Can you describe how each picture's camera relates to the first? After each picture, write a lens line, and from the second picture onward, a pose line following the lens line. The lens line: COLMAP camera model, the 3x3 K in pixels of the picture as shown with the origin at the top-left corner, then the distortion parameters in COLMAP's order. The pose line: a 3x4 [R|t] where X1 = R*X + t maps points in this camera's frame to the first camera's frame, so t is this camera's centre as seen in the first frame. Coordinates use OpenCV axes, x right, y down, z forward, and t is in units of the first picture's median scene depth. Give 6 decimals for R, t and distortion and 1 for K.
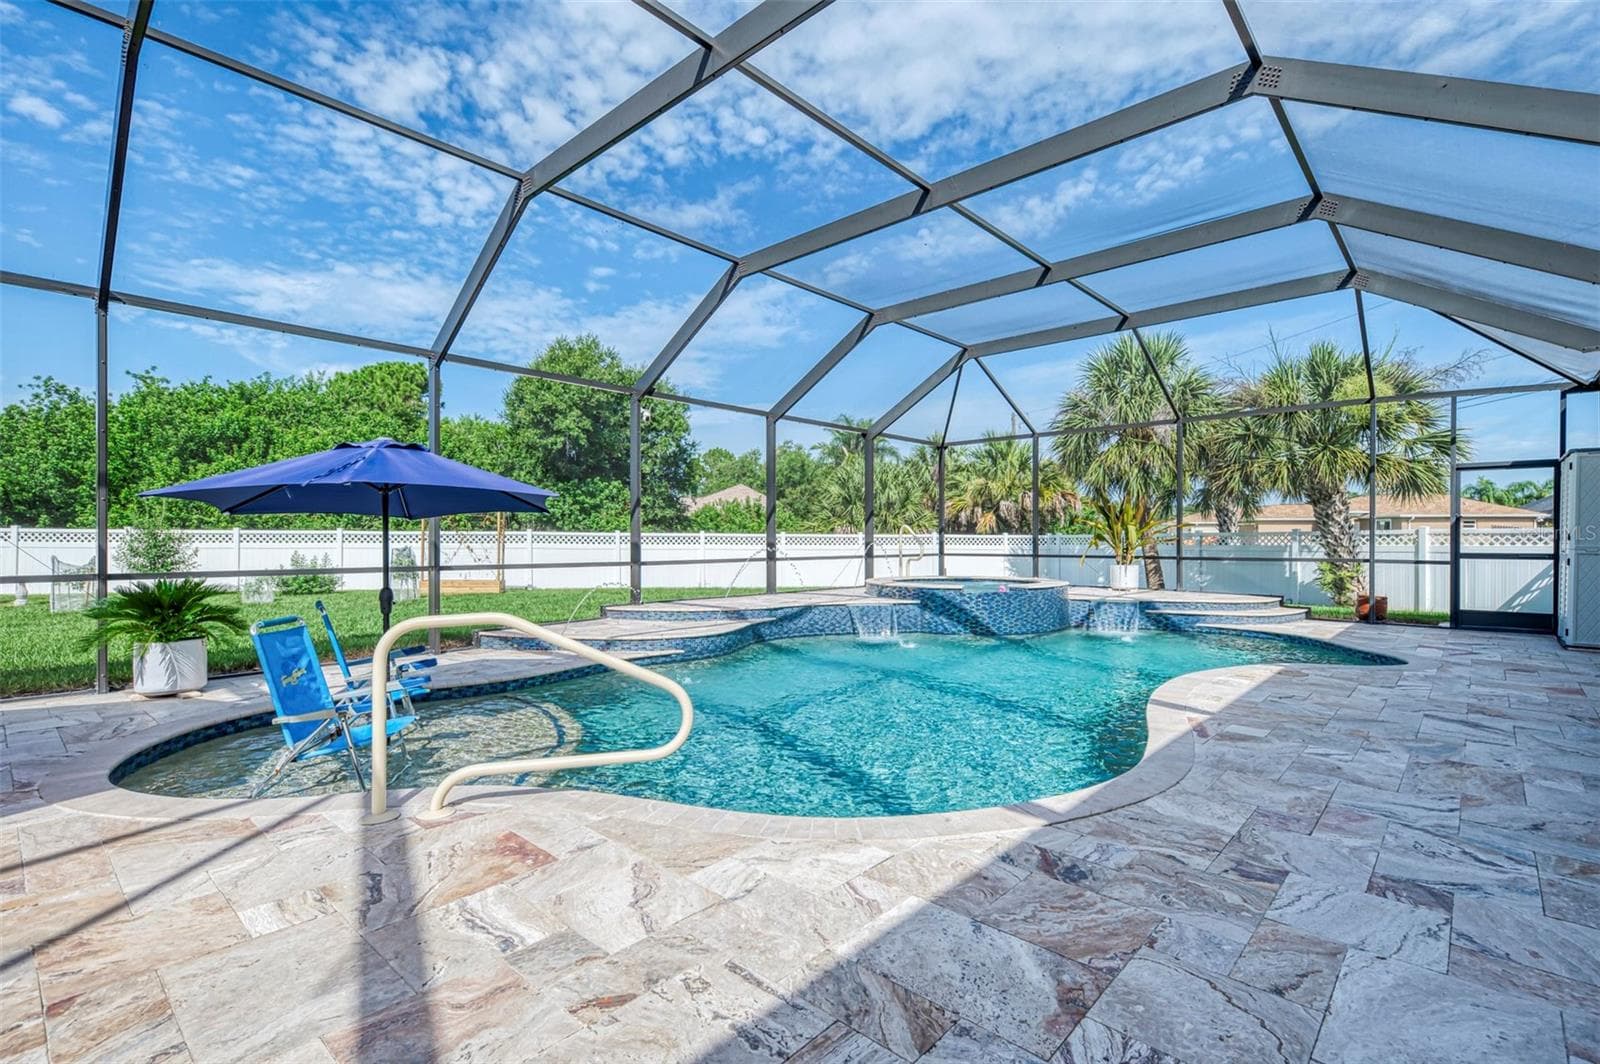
lens RADIAL K [[735.8, 0, 800.0], [0, 735.8, 532.0], [0, 0, 1]] dist [0.028337, 0.000248]
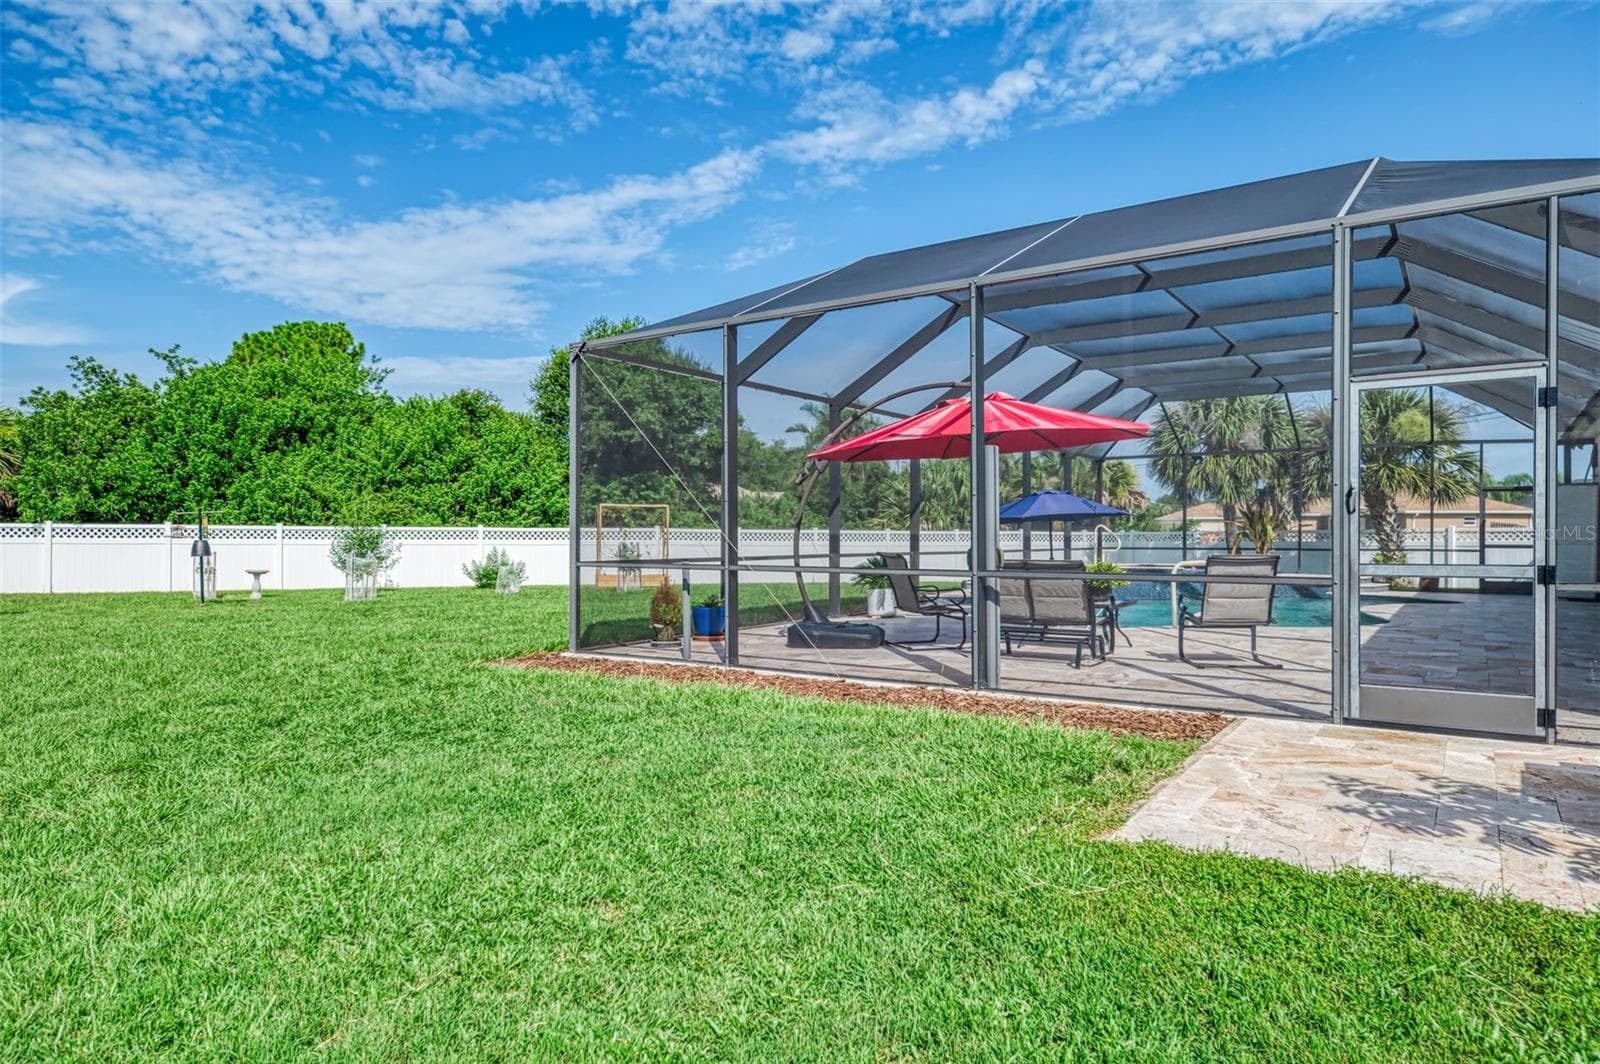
lens RADIAL K [[993.1, 0, 801.7], [0, 993.1, 535.0], [0, 0, 1]] dist [0.050050, 0.000226]
pose [[0.988695, 0.000311, 0.149940, -0.304134], [-0.001559, 0.999965, 0.008206, -0.002569], [-0.149932, -0.008347, 0.988661, -0.315418]]
